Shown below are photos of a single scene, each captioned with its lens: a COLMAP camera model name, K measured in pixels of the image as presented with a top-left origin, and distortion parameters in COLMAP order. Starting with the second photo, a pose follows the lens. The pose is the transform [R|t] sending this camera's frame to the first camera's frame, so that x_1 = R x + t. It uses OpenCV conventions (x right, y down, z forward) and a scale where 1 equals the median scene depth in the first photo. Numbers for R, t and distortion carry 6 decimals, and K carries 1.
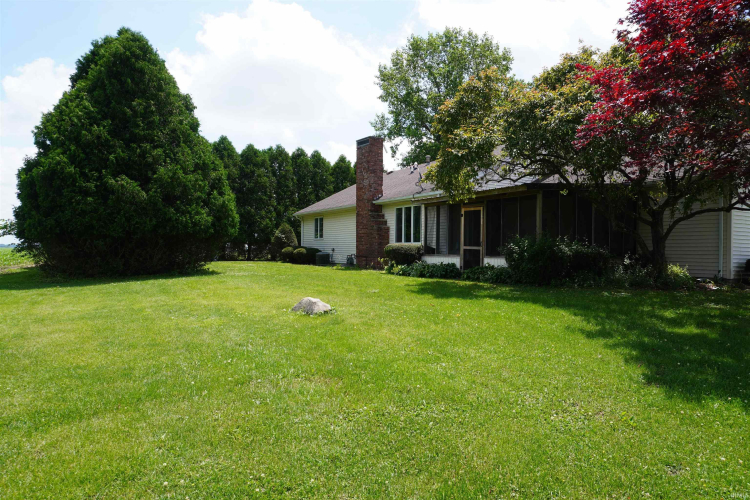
lens RADIAL K [[505.6, 0, 376.3], [0, 505.6, 246.8], [0, 0, 1]] dist [-0.022578, 0.013304]
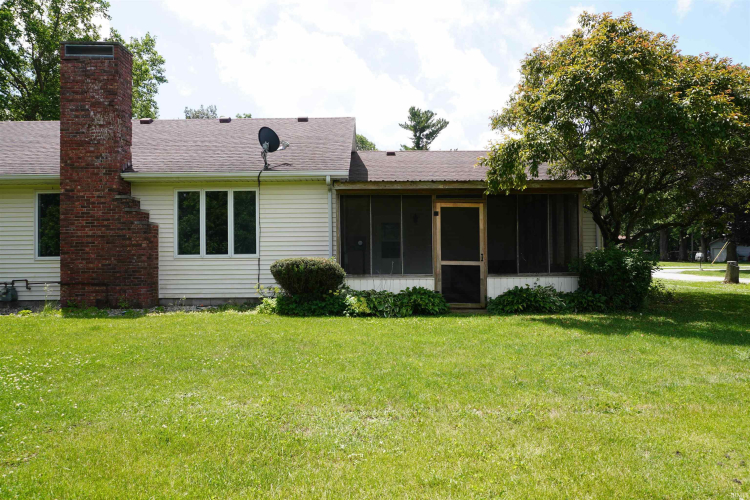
lens RADIAL K [[505.6, 0, 374.8], [0, 505.6, 252.0], [0, 0, 1]] dist [-0.022578, 0.013304]
pose [[0.510255, -0.006670, 0.859998, -0.249652], [0.008001, 0.999963, 0.003008, -0.008830], [-0.859986, 0.005346, 0.510289, 0.427686]]
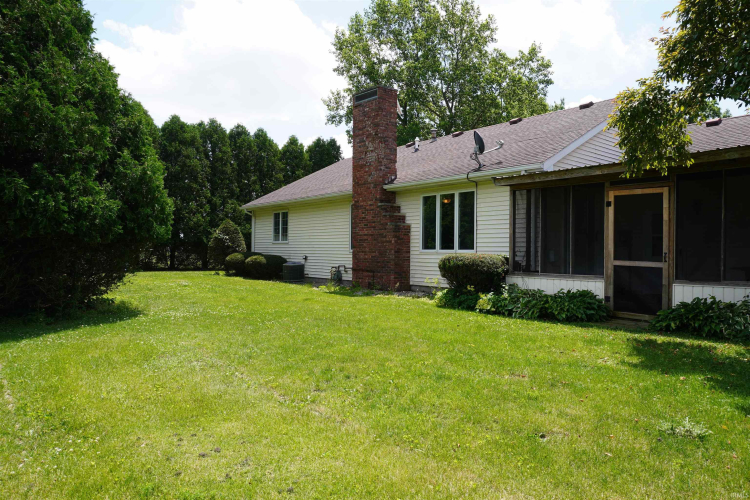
lens RADIAL K [[505.6, 0, 374.3], [0, 505.6, 250.4], [0, 0, 1]] dist [-0.022578, 0.013304]
pose [[0.988737, -0.001205, 0.149659, -0.093569], [0.000209, 0.999978, 0.006669, -0.009070], [-0.149663, -0.006562, 0.988715, 0.291234]]
